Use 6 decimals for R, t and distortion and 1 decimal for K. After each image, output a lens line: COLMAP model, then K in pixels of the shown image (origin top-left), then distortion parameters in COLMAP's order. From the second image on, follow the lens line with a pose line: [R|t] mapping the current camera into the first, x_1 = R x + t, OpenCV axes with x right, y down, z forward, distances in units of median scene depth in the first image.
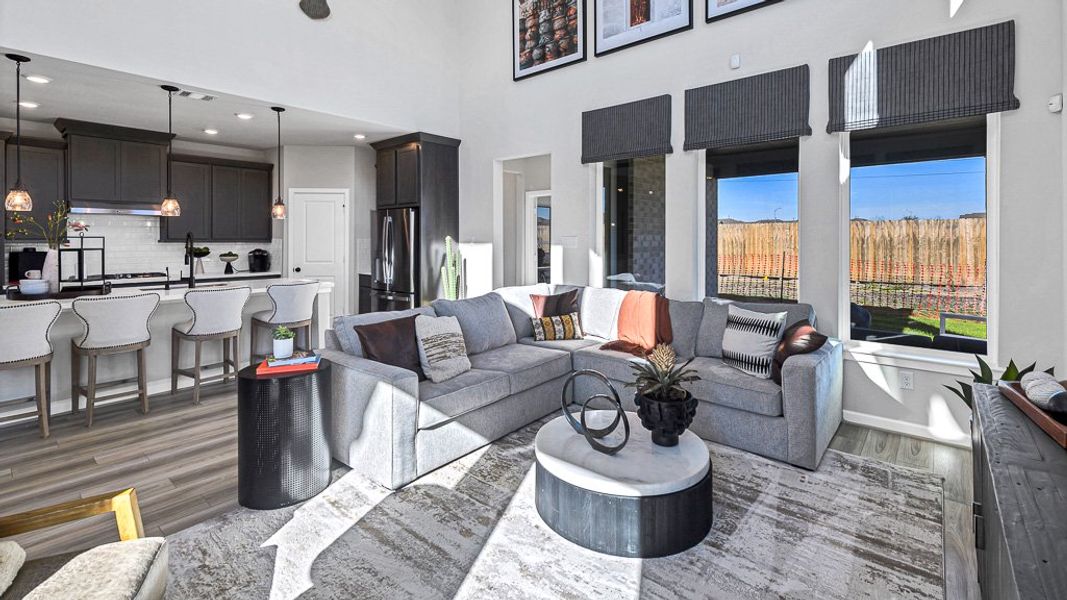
lens RADIAL K [[478.9, 0, 527.7], [0, 478.9, 239.5], [0, 0, 1]] dist [0.015894, -0.000079]
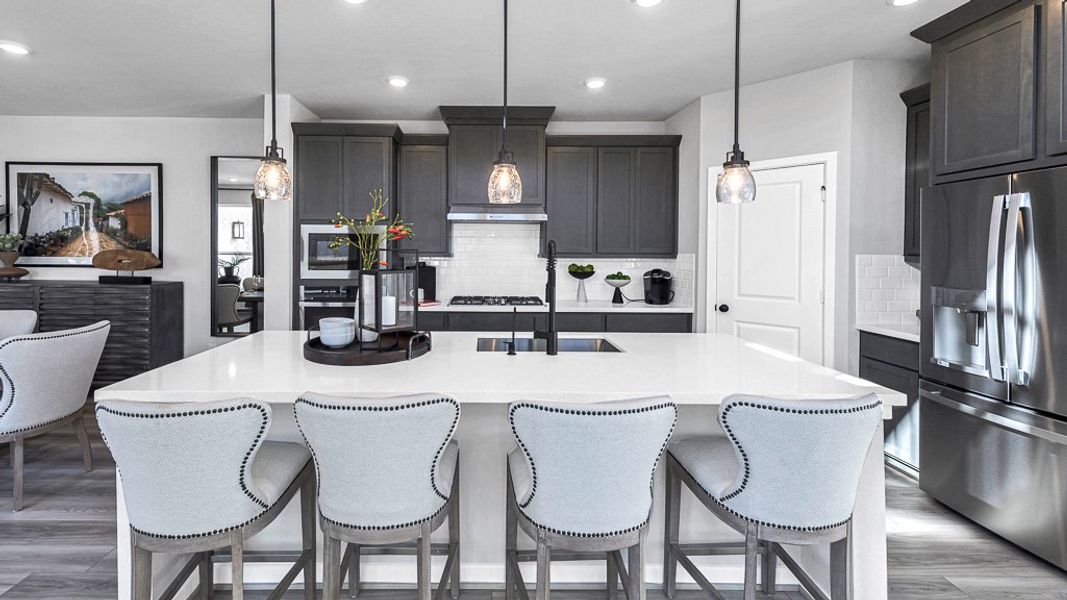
lens RADIAL K [[432.5, 0, 494.3], [0, 432.5, 255.3], [0, 0, 1]] dist [0.001487, 0.000251]
pose [[0.670504, 0.011159, -0.741822, -0.284470], [-0.007697, 0.999938, 0.008085, -0.001805], [0.741866, 0.000289, 0.670548, 0.460635]]
